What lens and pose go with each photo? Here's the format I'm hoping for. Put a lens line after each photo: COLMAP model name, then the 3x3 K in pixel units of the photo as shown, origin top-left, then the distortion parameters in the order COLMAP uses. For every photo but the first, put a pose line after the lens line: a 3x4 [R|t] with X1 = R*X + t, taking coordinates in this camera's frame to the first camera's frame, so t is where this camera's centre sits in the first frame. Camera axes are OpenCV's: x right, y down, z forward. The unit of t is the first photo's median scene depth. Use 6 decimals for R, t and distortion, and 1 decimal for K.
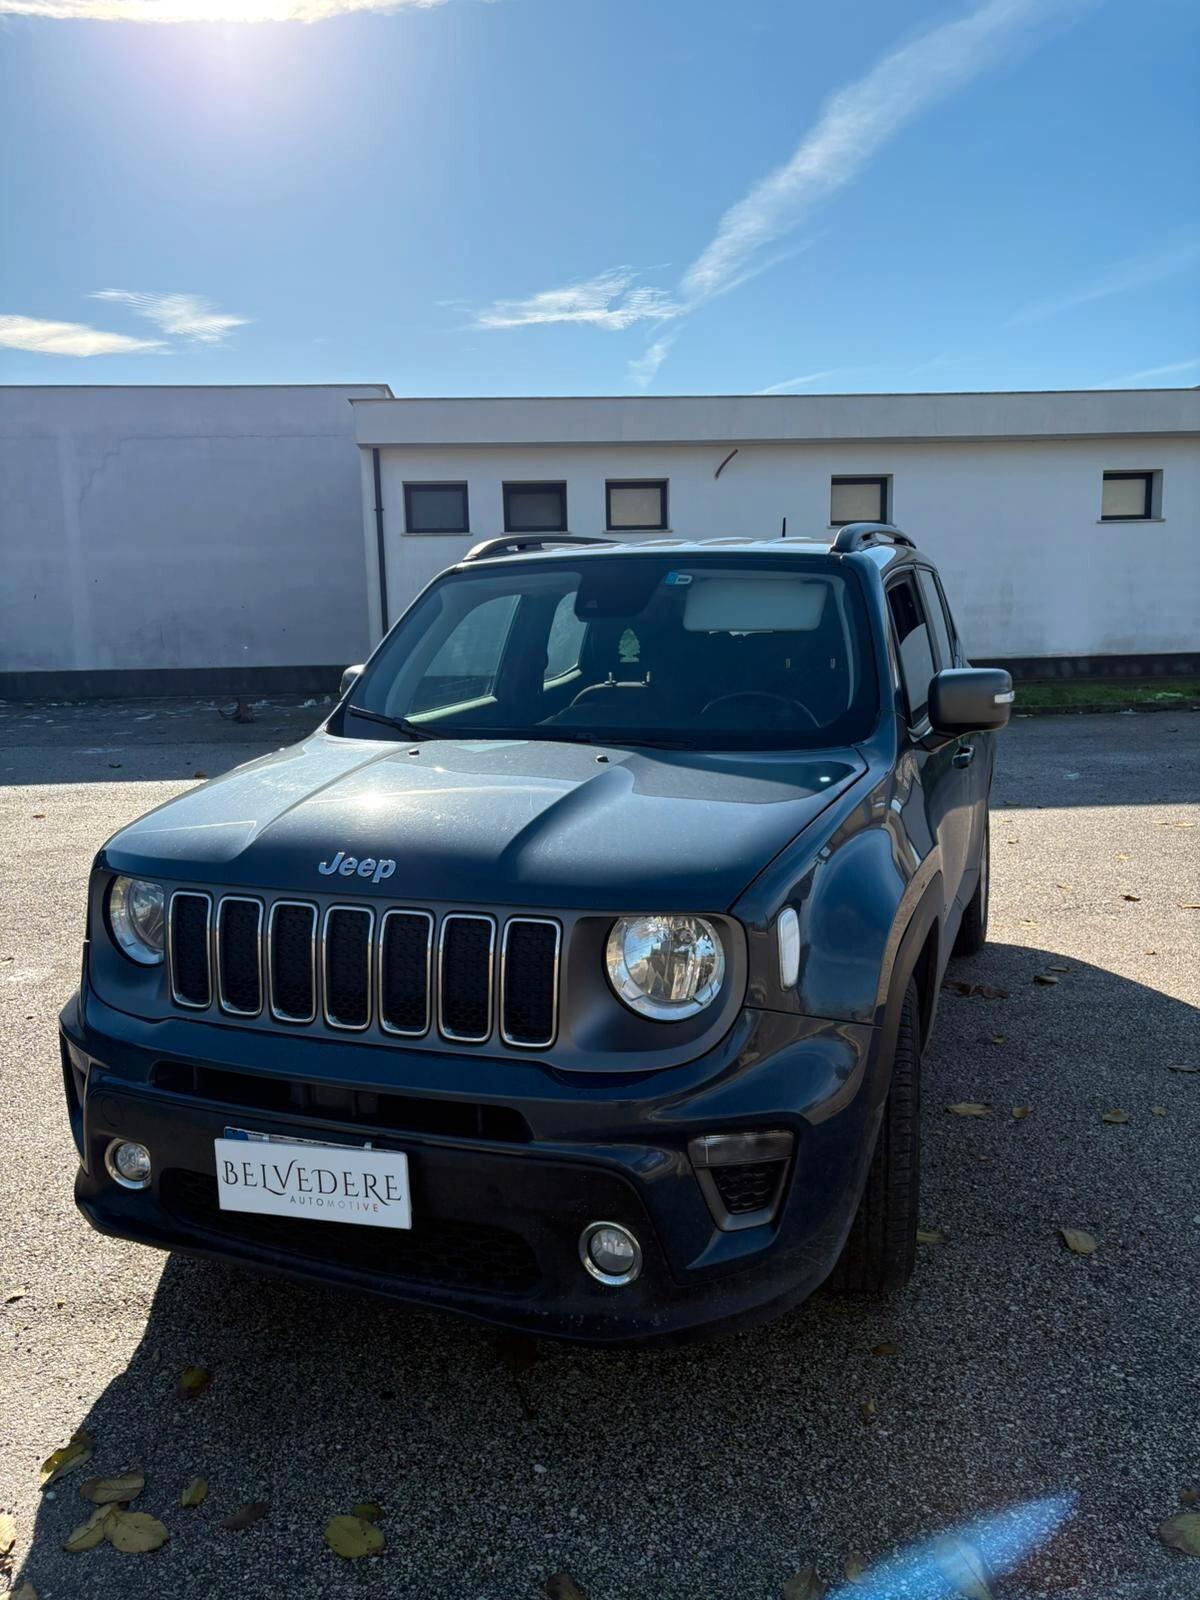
lens RADIAL K [[1213.0, 0, 608.2], [0, 1213.0, 783.9], [0, 0, 1]] dist [0.032286, -0.045049]
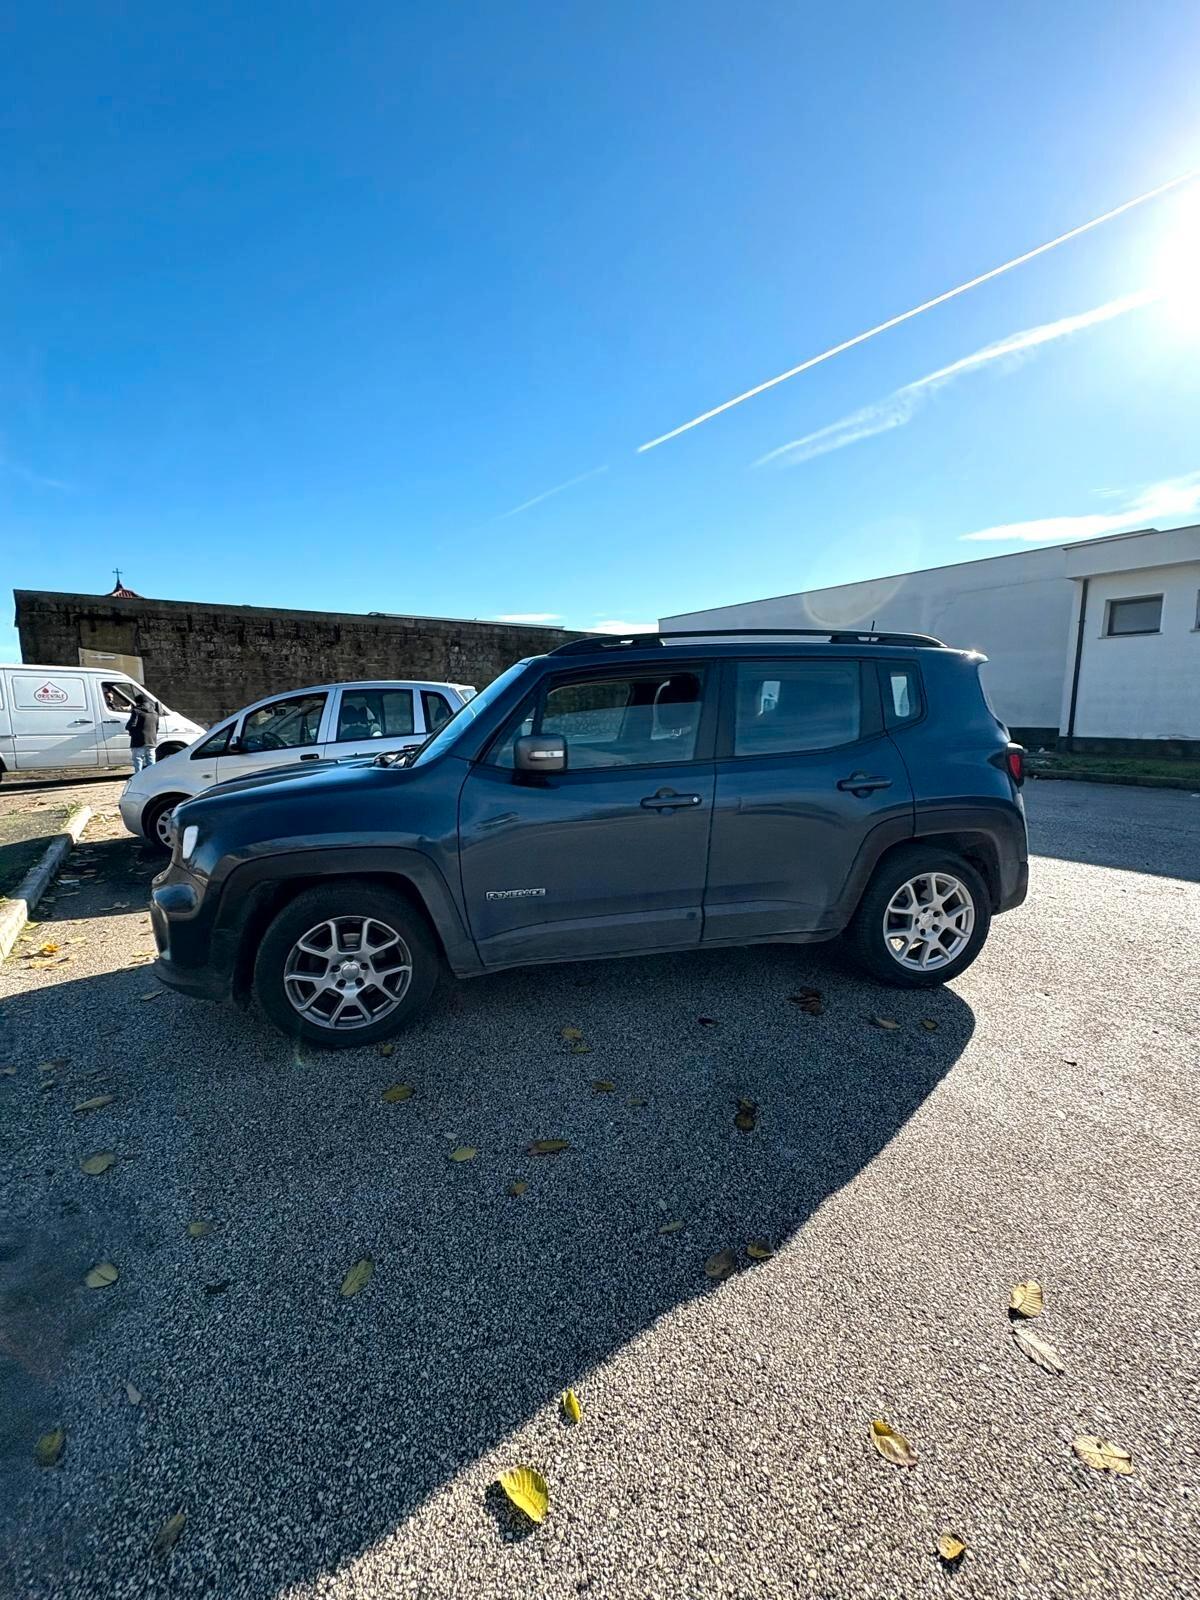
lens RADIAL K [[634.3, 0, 605.4], [0, 634.3, 817.8], [0, 0, 1]] dist [0.001917, 0.000090]
pose [[0.508136, 0.164916, -0.845340, 1.420587], [-0.119457, 0.985505, 0.120455, -0.135676], [0.852952, 0.039775, 0.520471, 0.960609]]
